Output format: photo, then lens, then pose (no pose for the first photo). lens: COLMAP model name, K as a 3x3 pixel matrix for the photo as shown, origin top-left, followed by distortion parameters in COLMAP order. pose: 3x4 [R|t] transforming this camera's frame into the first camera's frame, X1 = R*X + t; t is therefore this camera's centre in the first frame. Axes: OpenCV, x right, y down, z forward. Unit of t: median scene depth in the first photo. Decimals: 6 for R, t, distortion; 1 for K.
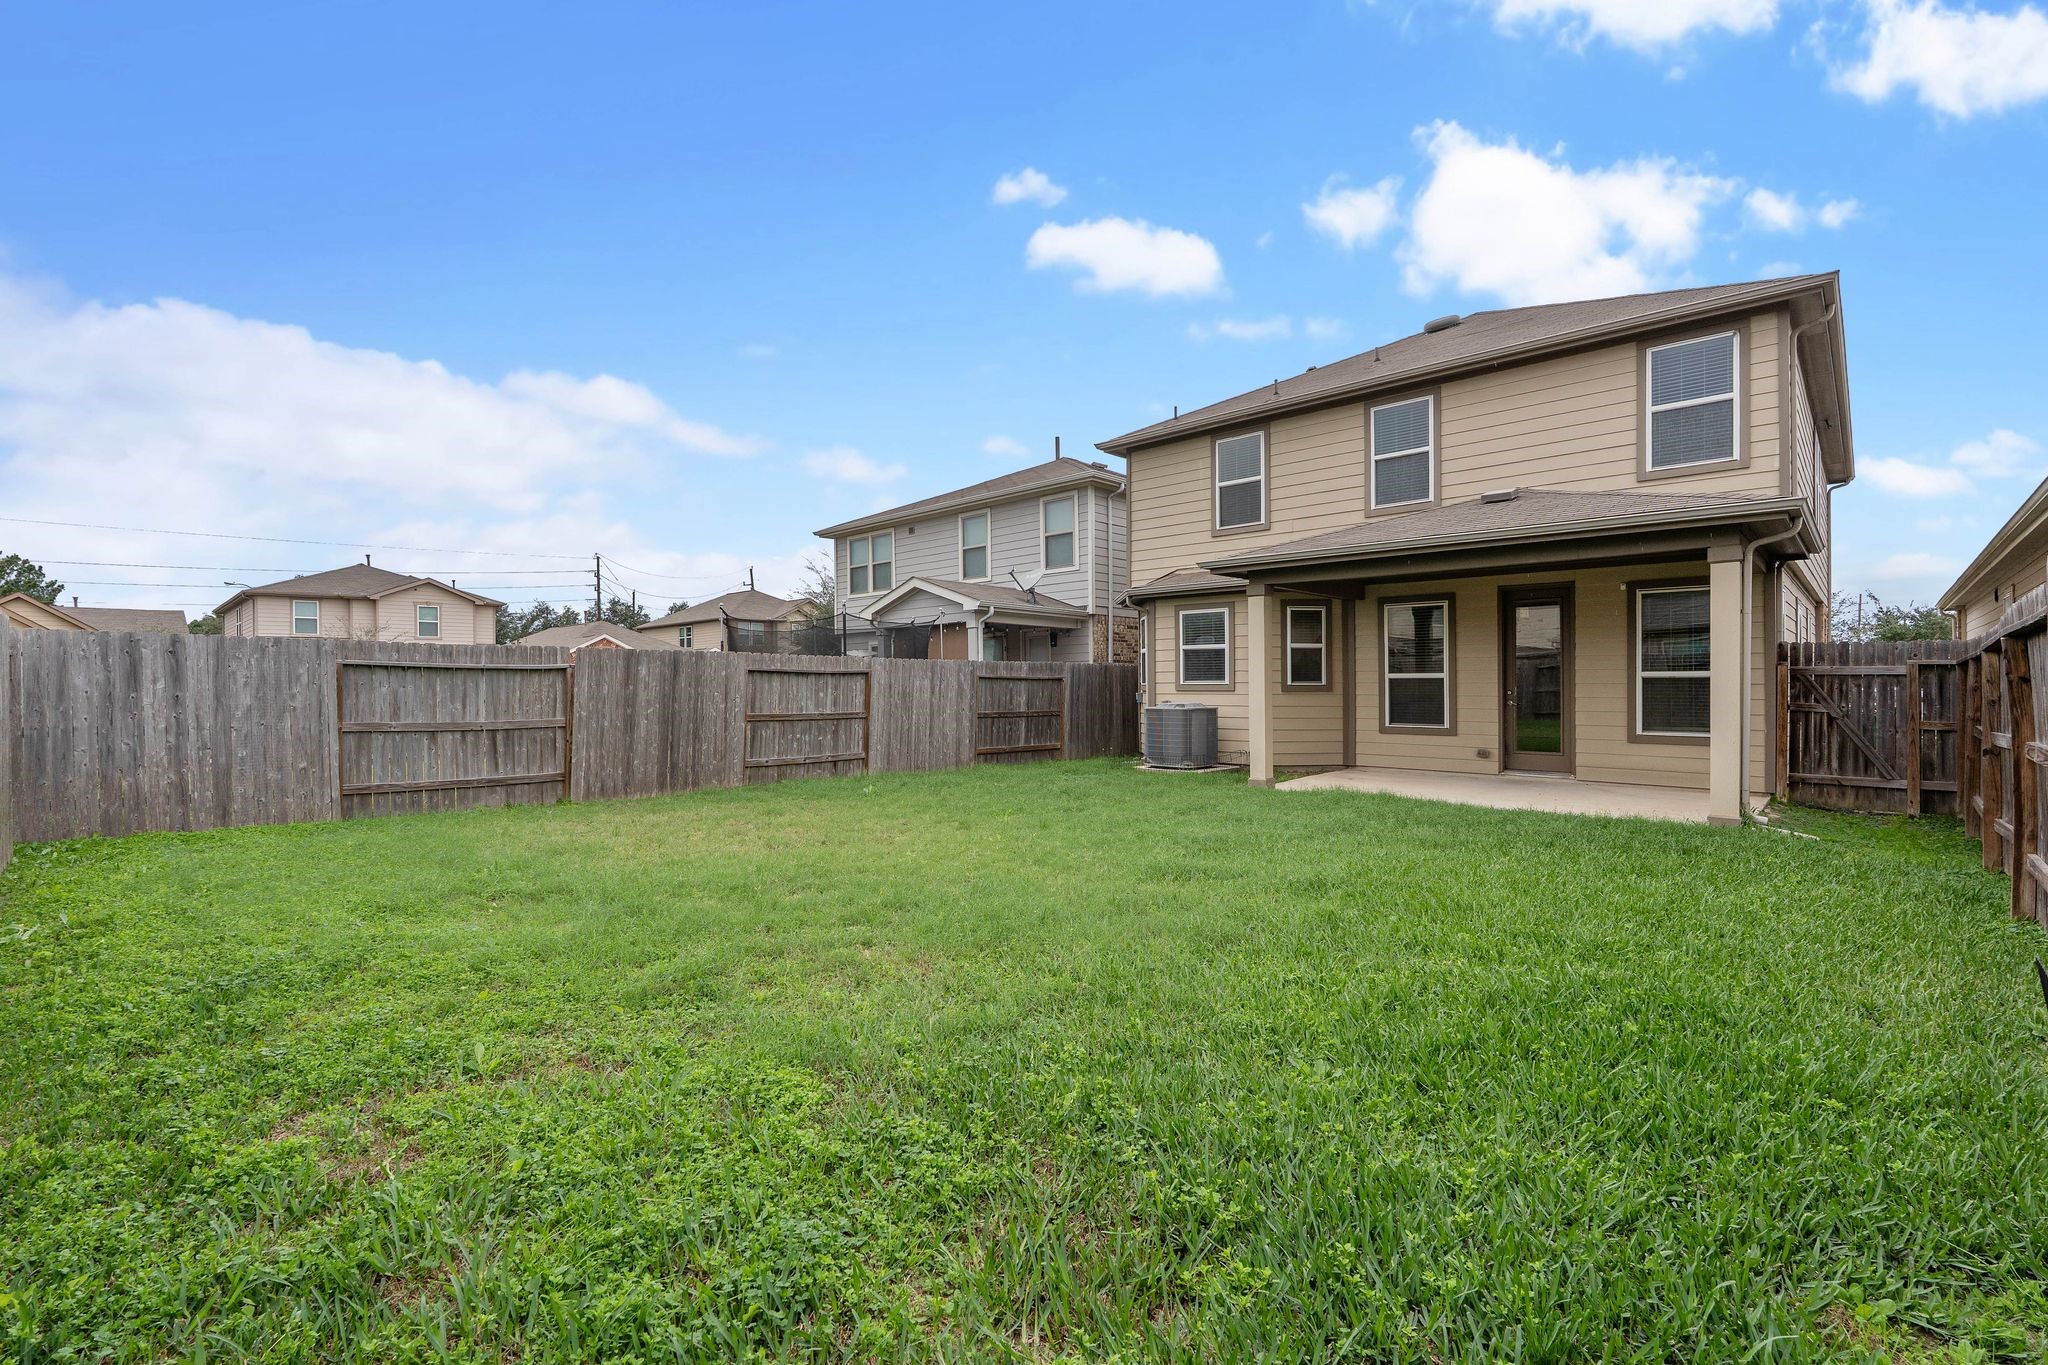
lens RADIAL K [[925.2, 0, 1024.5], [0, 925.2, 684.7], [0, 0, 1]] dist [-0.003713, 0.000307]
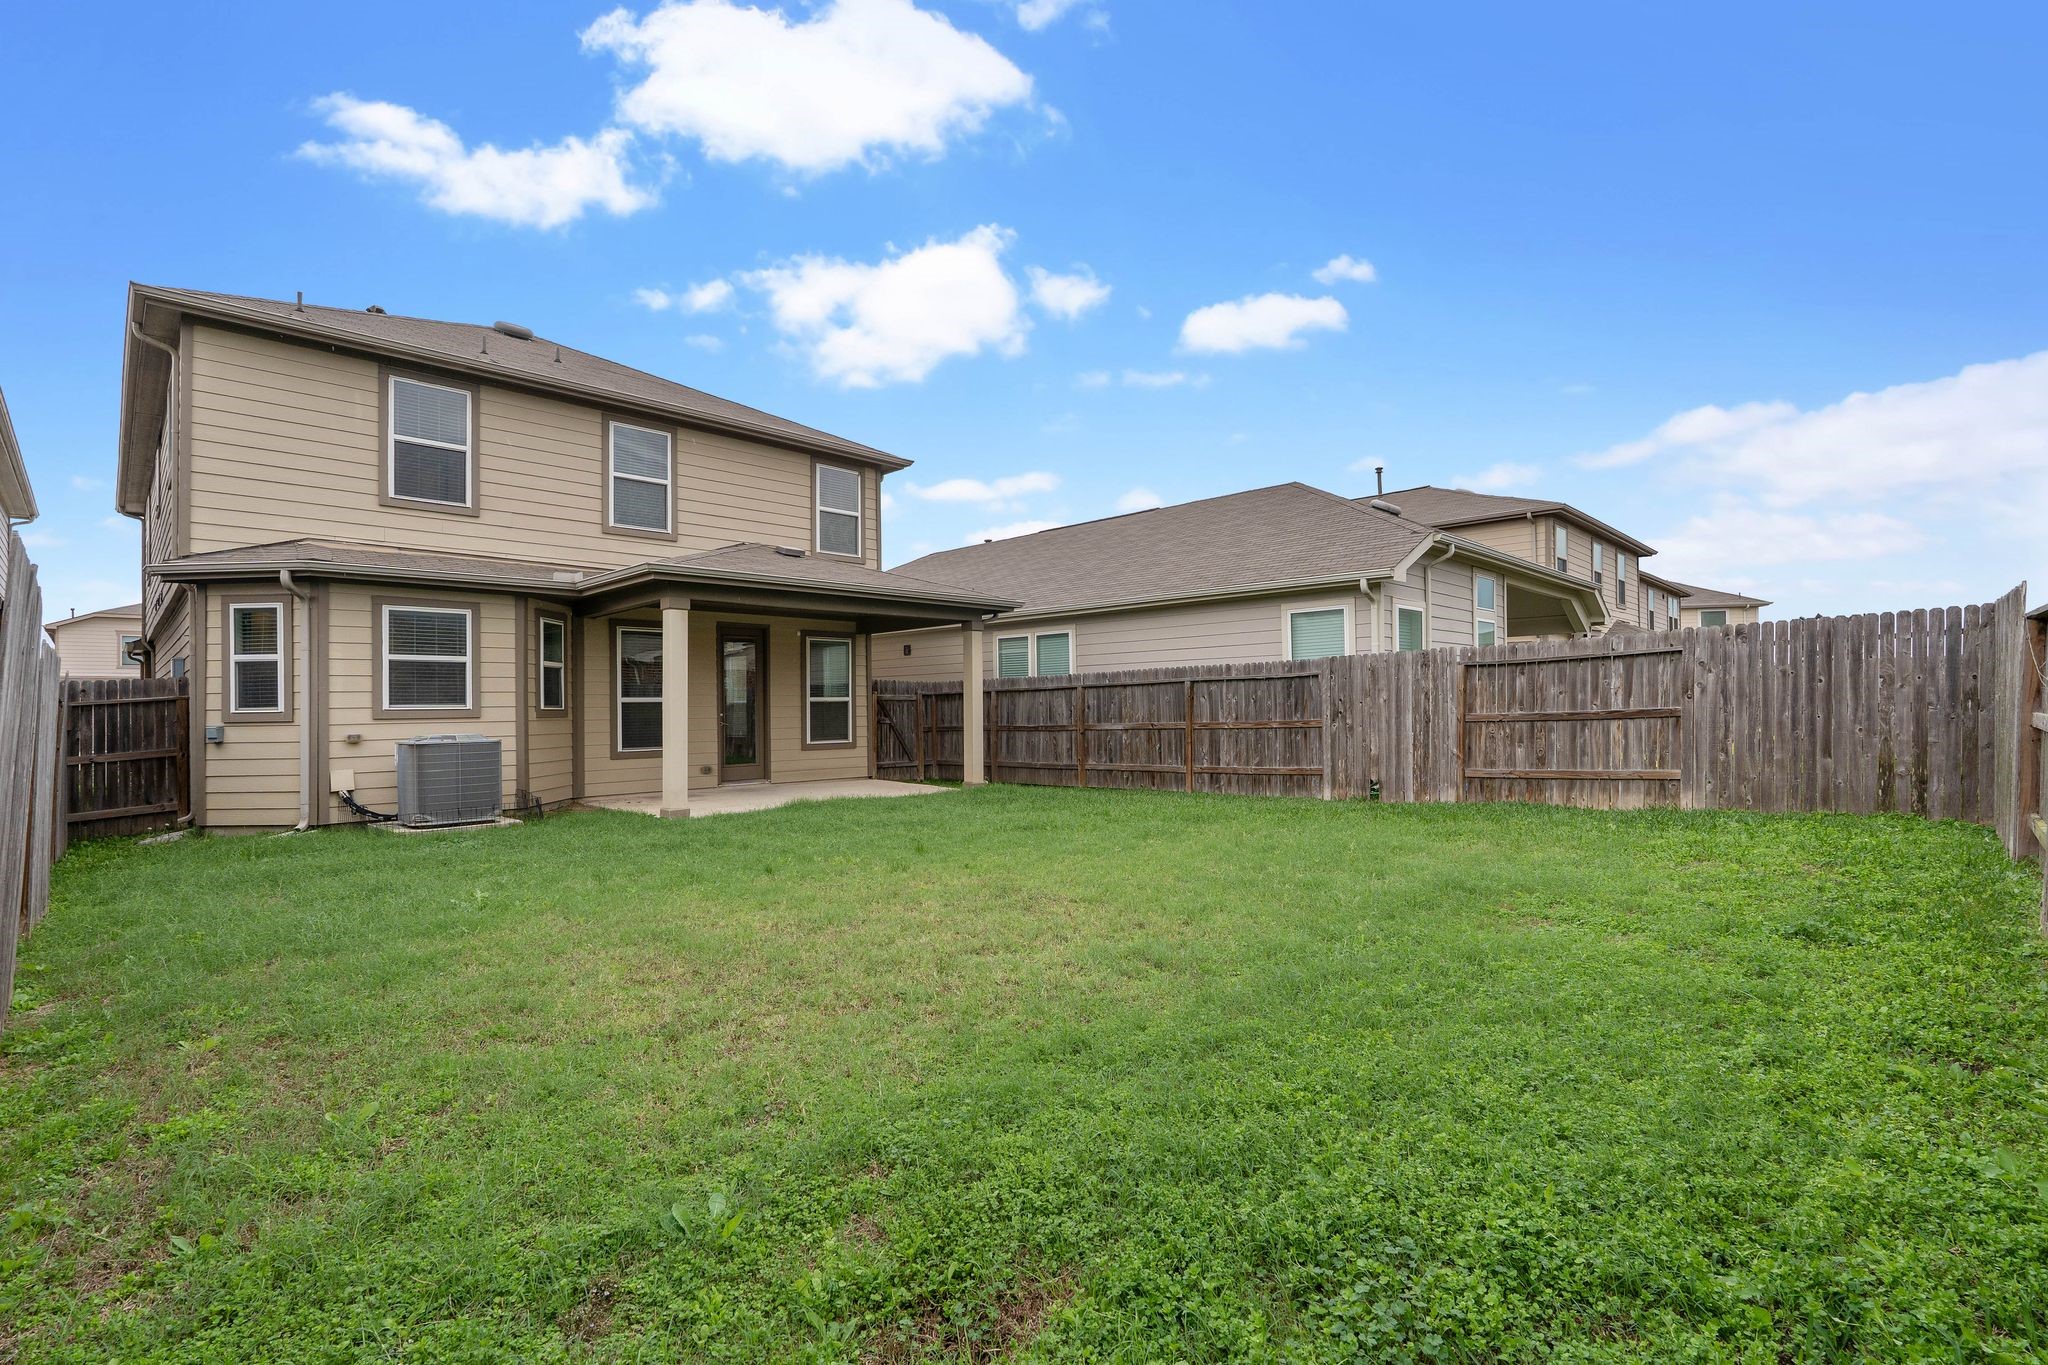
lens RADIAL K [[925.2, 0, 1024.5], [0, 925.2, 684.7], [0, 0, 1]] dist [-0.003713, 0.000307]
pose [[0.028905, 0.025262, 0.999263, -0.539145], [0.011923, 0.999601, -0.025616, 0.004476], [-0.999511, 0.012655, 0.028592, 0.518515]]
